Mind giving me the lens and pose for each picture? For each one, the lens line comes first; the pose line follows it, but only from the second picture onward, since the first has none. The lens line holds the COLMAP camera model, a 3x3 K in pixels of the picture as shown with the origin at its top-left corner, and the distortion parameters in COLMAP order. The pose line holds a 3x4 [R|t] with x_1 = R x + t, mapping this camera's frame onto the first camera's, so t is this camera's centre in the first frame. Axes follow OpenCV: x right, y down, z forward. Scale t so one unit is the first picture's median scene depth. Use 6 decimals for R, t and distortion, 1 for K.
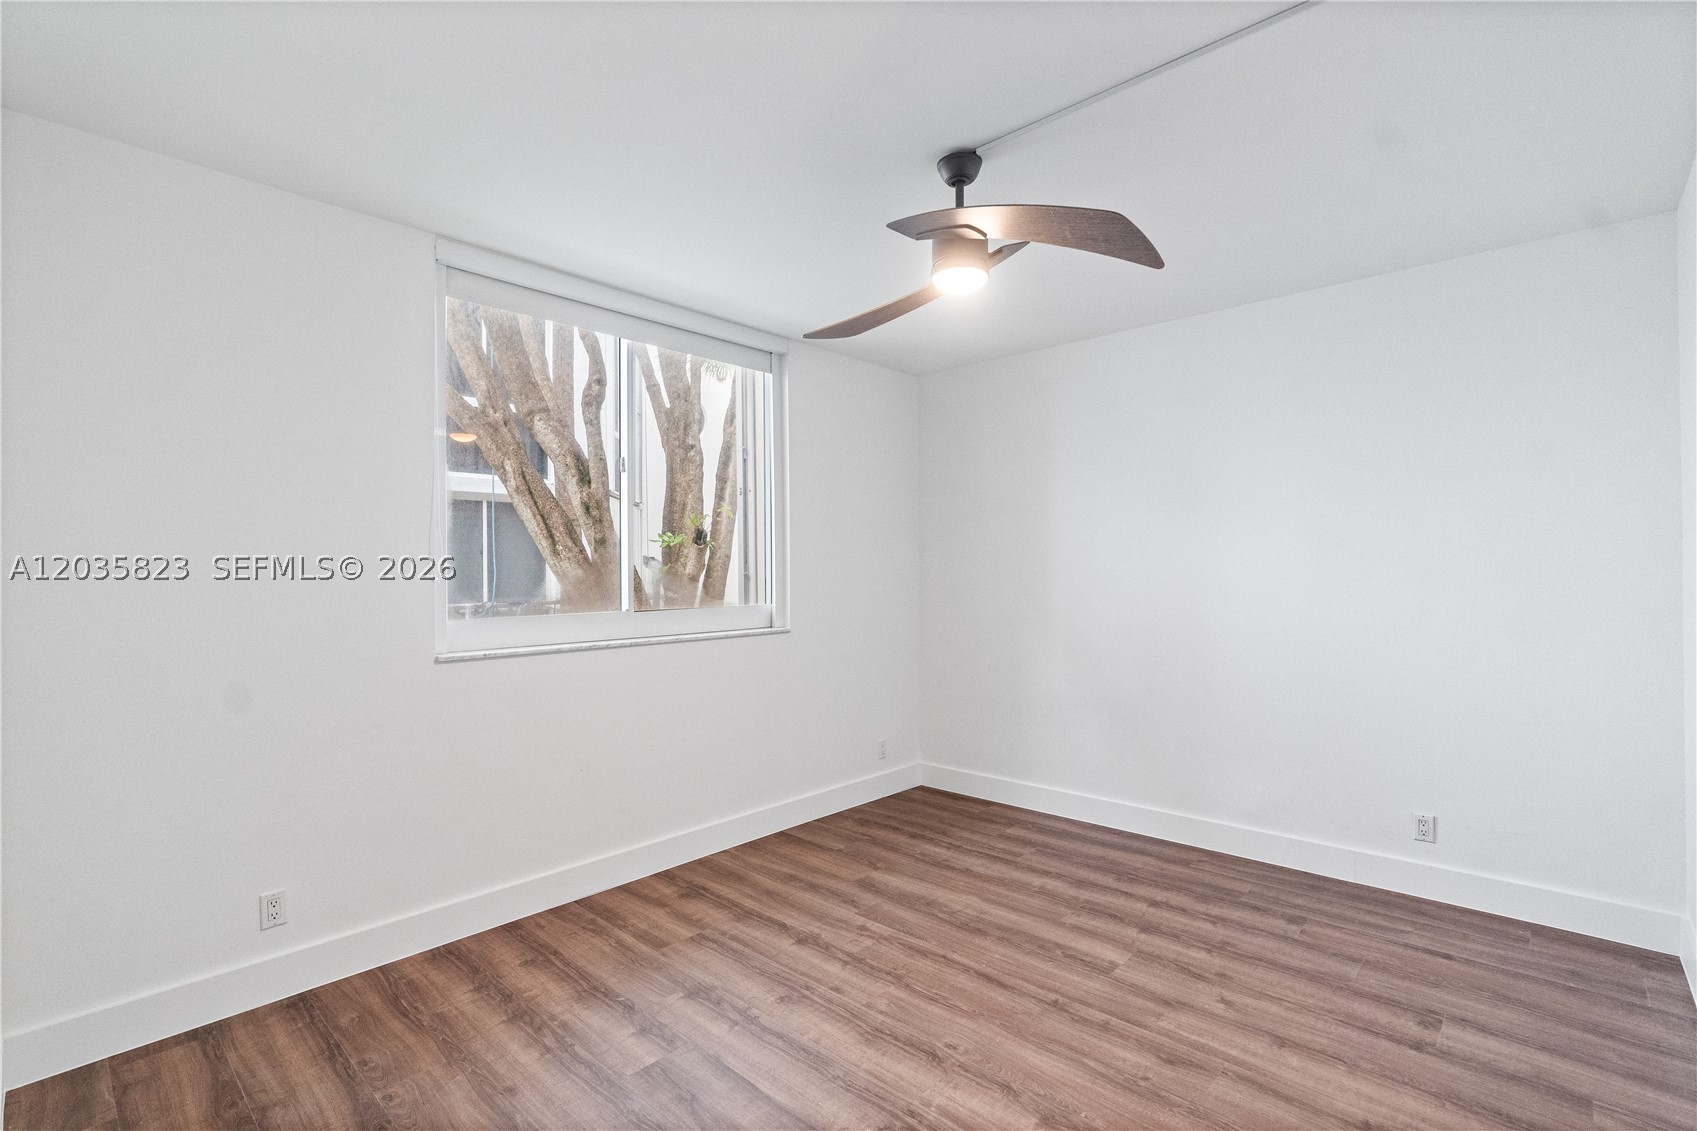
lens RADIAL K [[760.2, 0, 851.7], [0, 760.2, 565.4], [0, 0, 1]] dist [-0.003418, 0.000280]
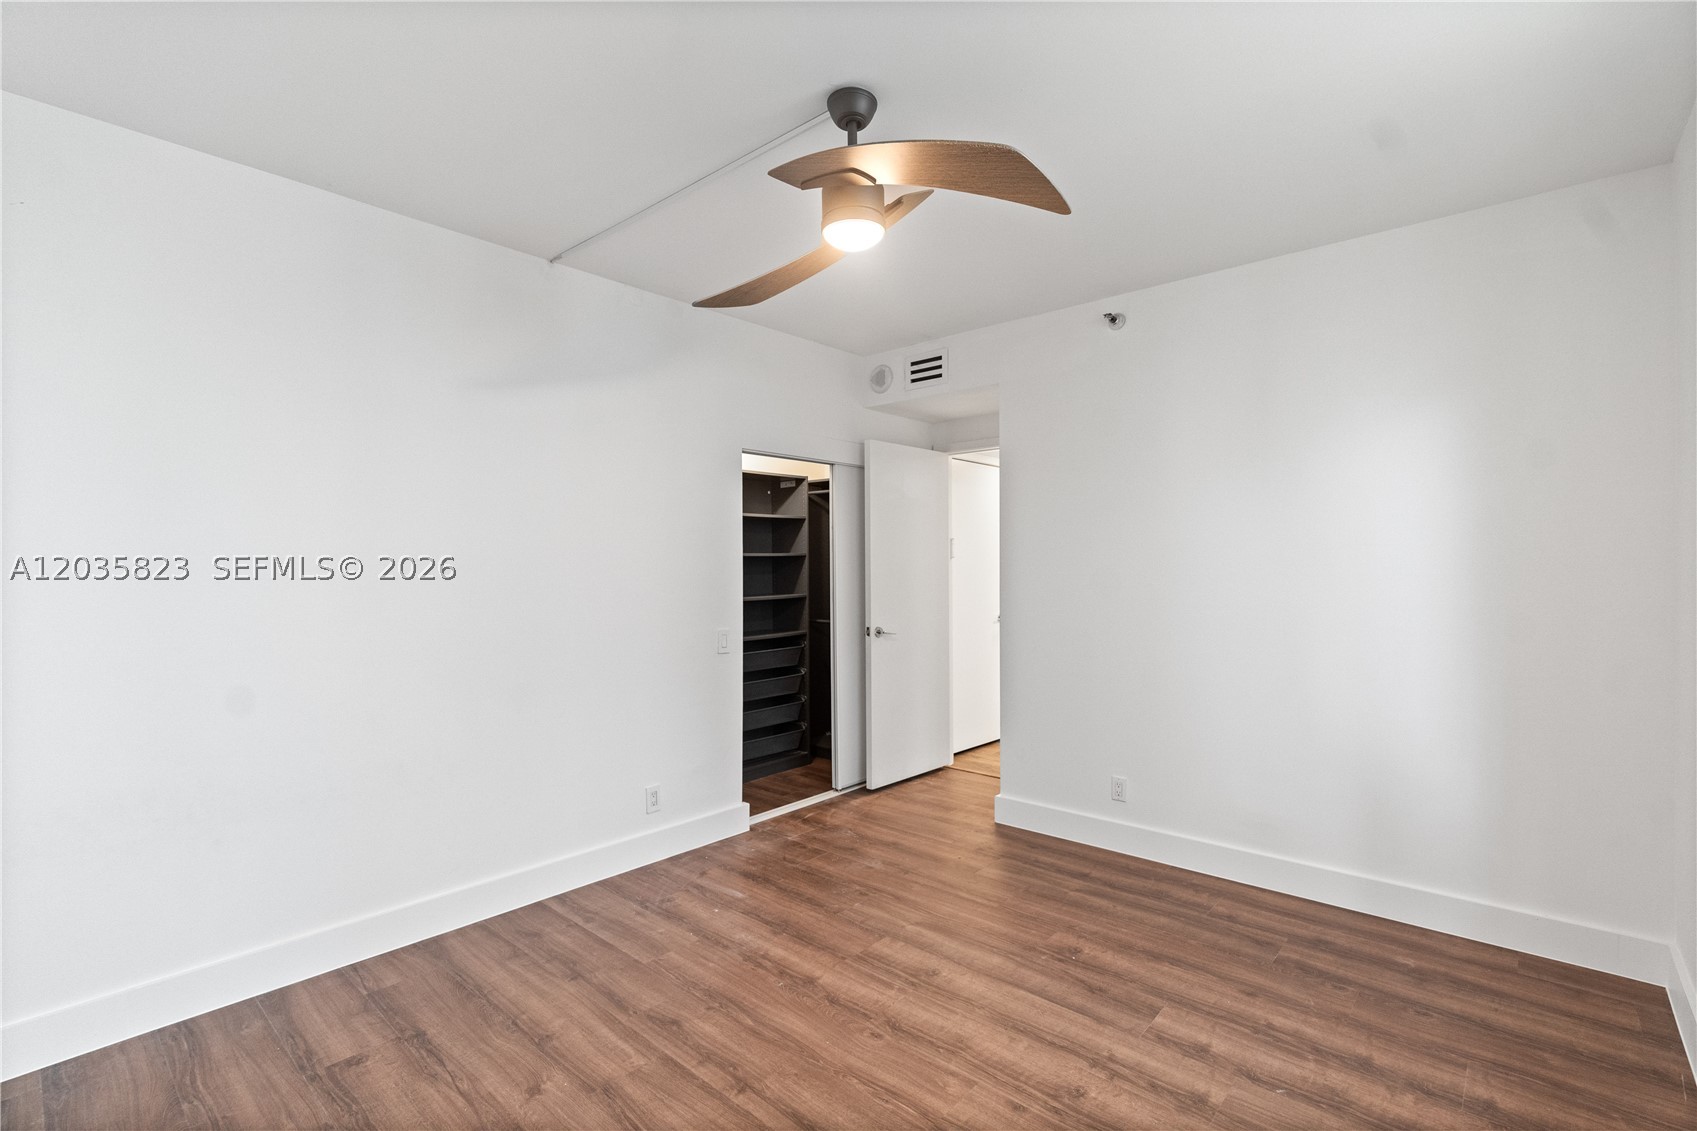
lens RADIAL K [[760.2, 0, 851.7], [0, 760.2, 565.4], [0, 0, 1]] dist [-0.003418, 0.000280]
pose [[-0.999732, 0.010007, -0.020885, 0.171887], [0.010271, 0.999868, -0.012581, 0.023970], [0.020757, -0.012792, -0.999703, 1.941242]]
